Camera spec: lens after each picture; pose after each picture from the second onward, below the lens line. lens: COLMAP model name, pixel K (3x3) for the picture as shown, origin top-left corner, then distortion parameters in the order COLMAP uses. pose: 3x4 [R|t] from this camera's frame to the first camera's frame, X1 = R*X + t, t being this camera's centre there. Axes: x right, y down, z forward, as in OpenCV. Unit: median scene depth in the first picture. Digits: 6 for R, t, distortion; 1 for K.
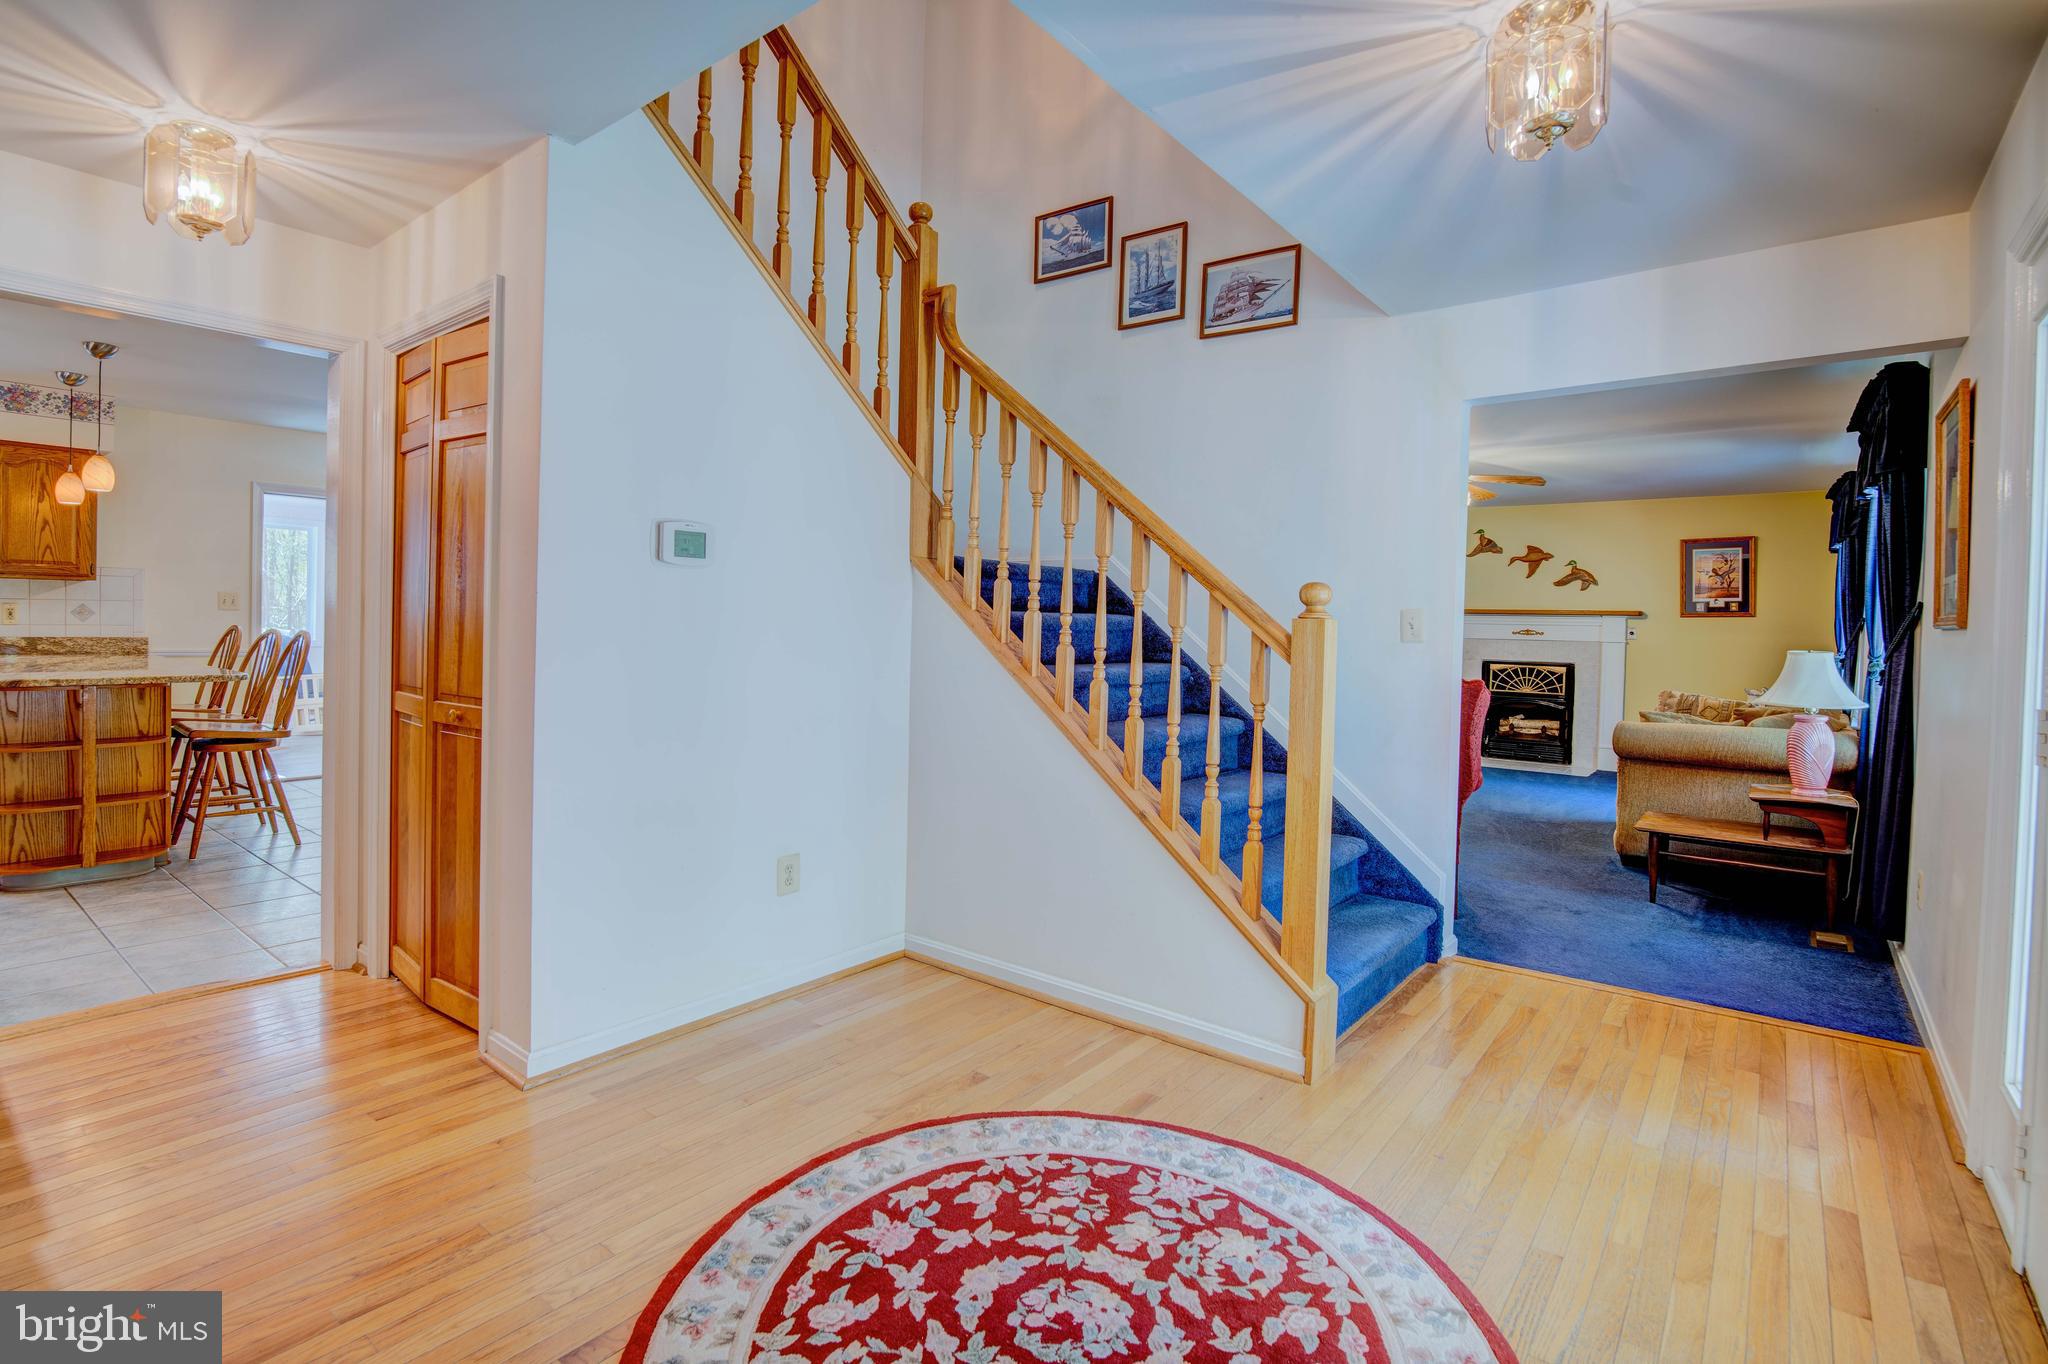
lens RADIAL K [[967.9, 0, 1025.9], [0, 967.9, 646.9], [0, 0, 1]] dist [-0.028820, 0.005920]
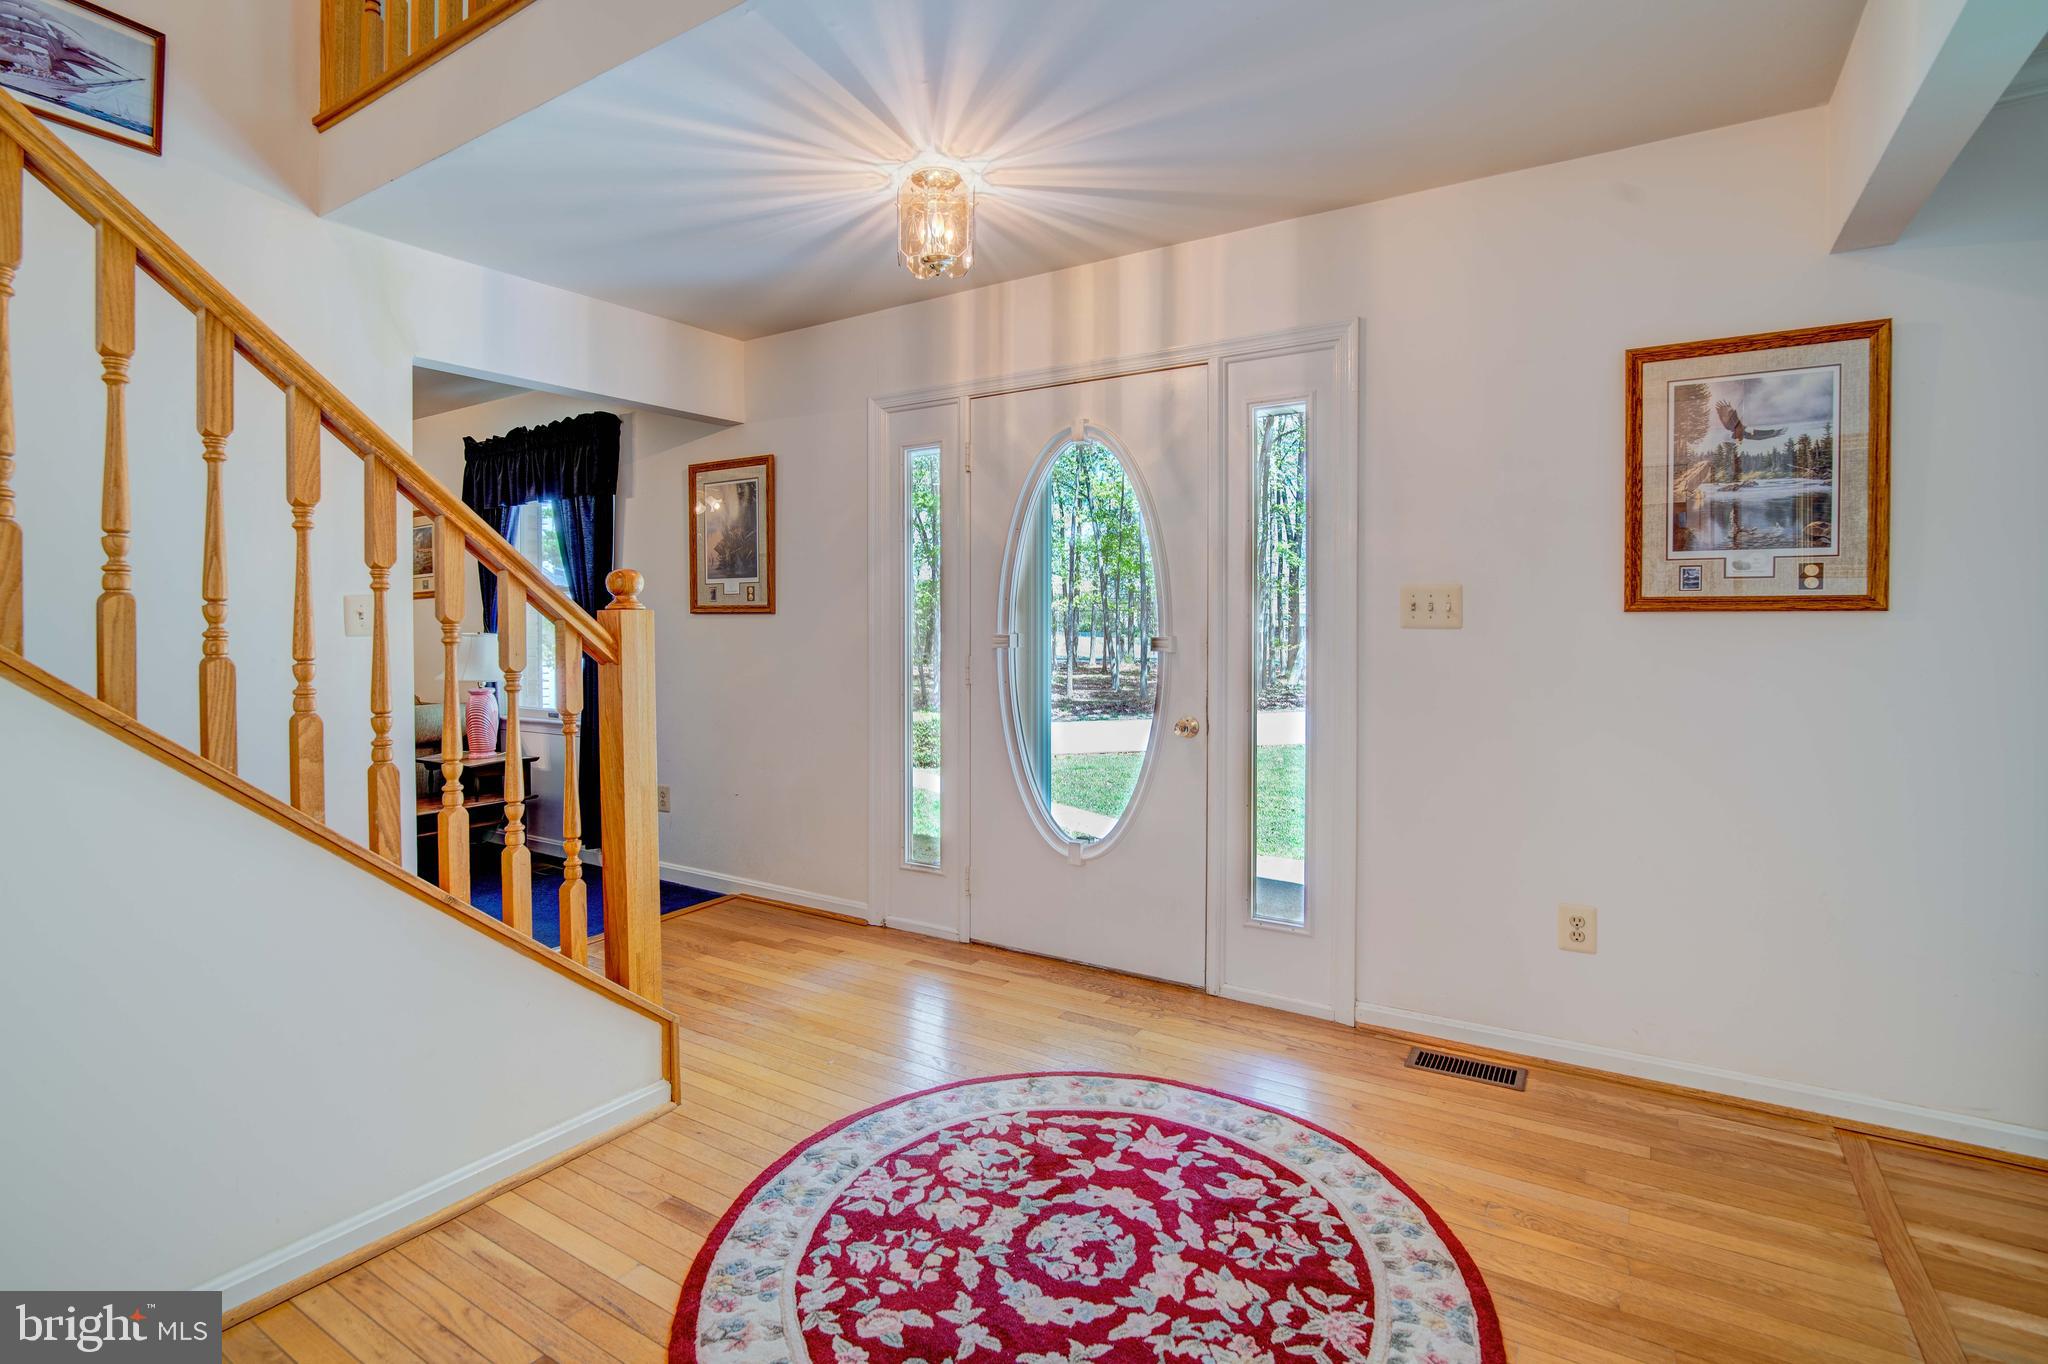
lens RADIAL K [[967.9, 0, 1025.9], [0, 967.9, 646.9], [0, 0, 1]] dist [-0.028820, 0.005920]
pose [[-0.102514, -0.042271, 0.993833, -0.889121], [0.018691, 0.998838, 0.044412, -0.039266], [-0.994556, 0.023129, -0.101605, 1.007269]]
